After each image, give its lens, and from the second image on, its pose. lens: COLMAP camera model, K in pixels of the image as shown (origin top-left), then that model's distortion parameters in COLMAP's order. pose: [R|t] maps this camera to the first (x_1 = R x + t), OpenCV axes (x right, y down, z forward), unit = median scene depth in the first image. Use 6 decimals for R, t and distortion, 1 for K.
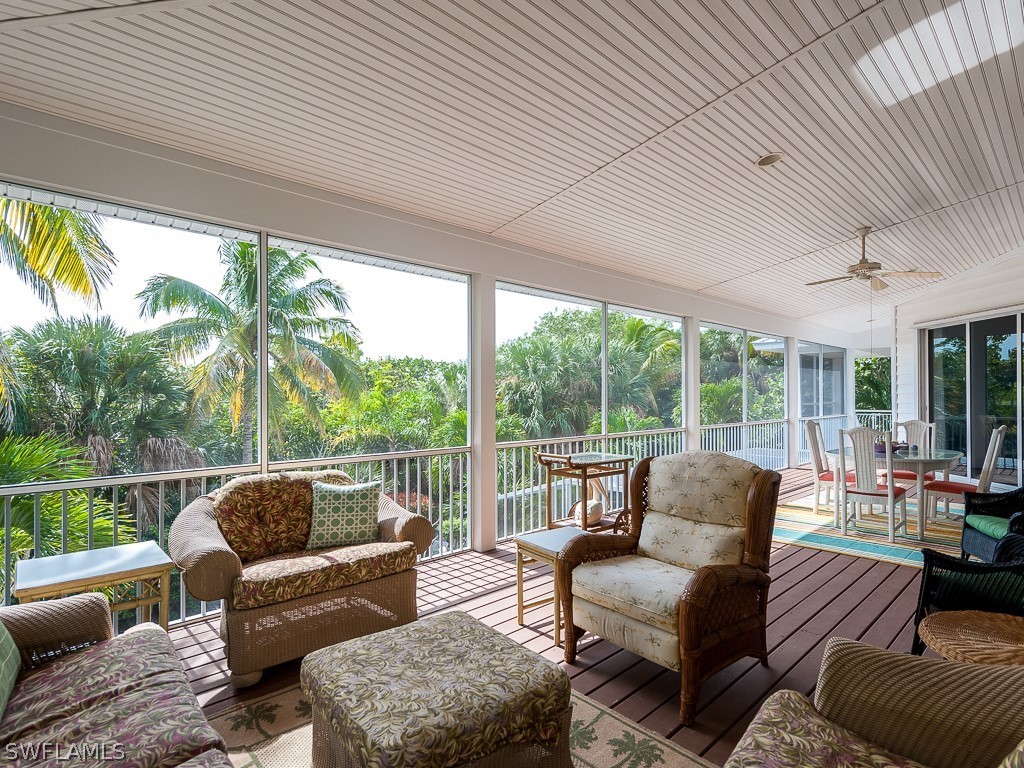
lens RADIAL K [[531.9, 0, 512.0], [0, 531.9, 384.0], [0, 0, 1]] dist [0.000187, -0.000001]
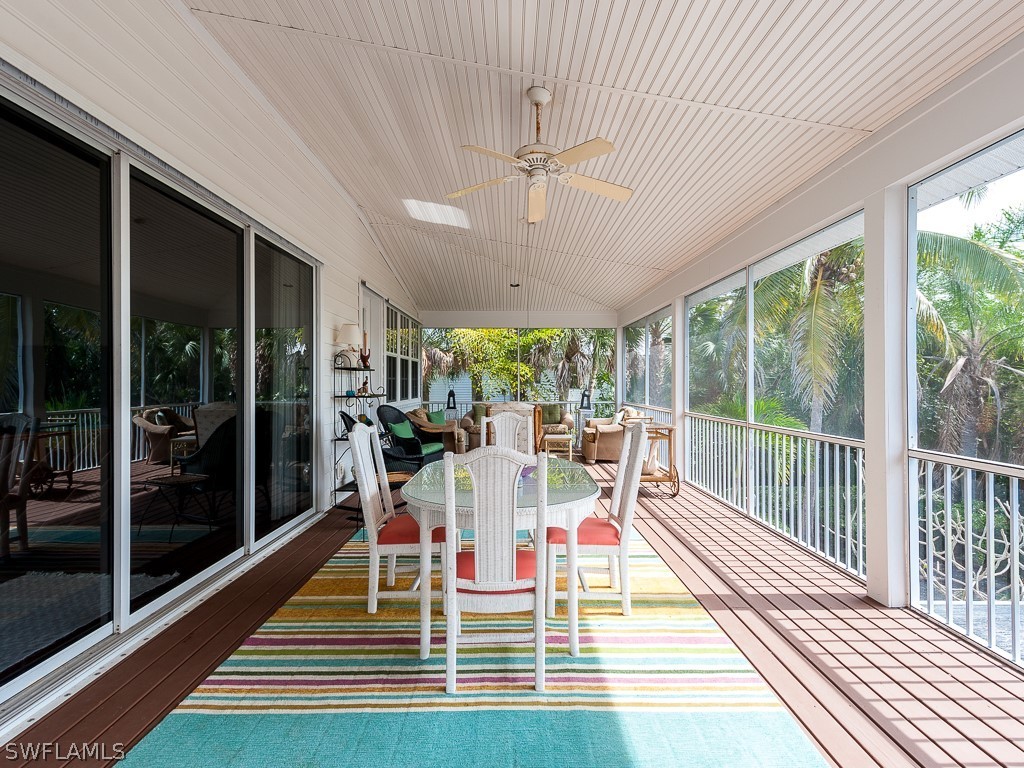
lens RADIAL K [[498.5, 0, 512.0], [0, 498.5, 384.0], [0, 0, 1]] dist [0.020261, -0.000309]
pose [[-0.693247, 0.001316, -0.720699, 0.765654], [0.017374, 0.999738, -0.014887, 0.037134], [0.720490, -0.022842, -0.693089, 1.146375]]
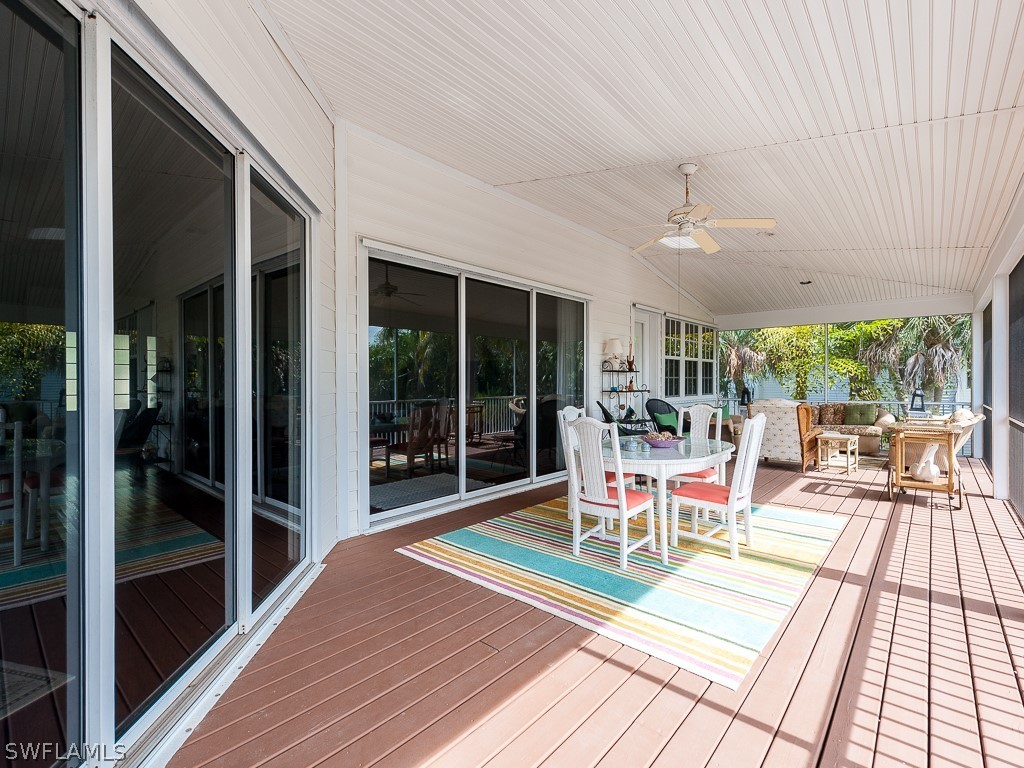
lens RADIAL K [[460.5, 0, 512.0], [0, 460.5, 384.0], [0, 0, 1]] dist [0.013250, 0.000077]
pose [[-0.995986, 0.003521, -0.089435, 0.658843], [0.005293, 0.999794, -0.019587, 0.044934], [0.089347, -0.019982, -0.995800, 1.479410]]
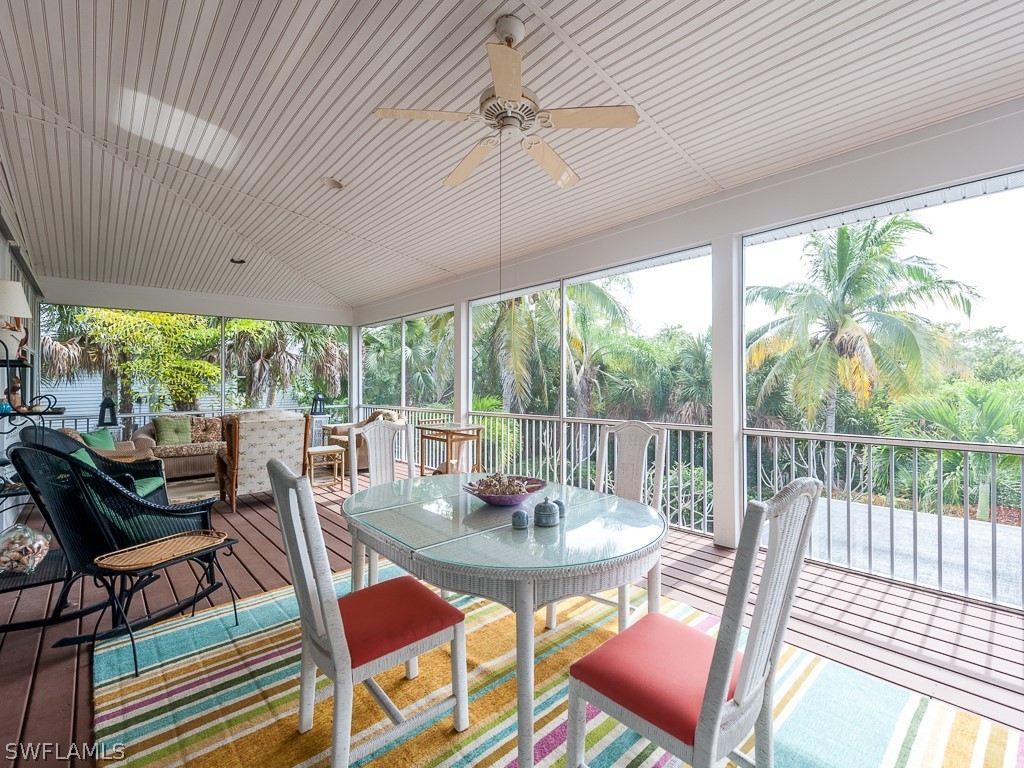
lens RADIAL K [[460.5, 0, 512.0], [0, 460.5, 384.0], [0, 0, 1]] dist [0.013250, 0.000077]
pose [[-0.013786, 0.002352, -0.999902, 0.759322], [0.035988, 0.999351, 0.001855, 0.025483], [0.999257, -0.035959, -0.013862, 0.679869]]
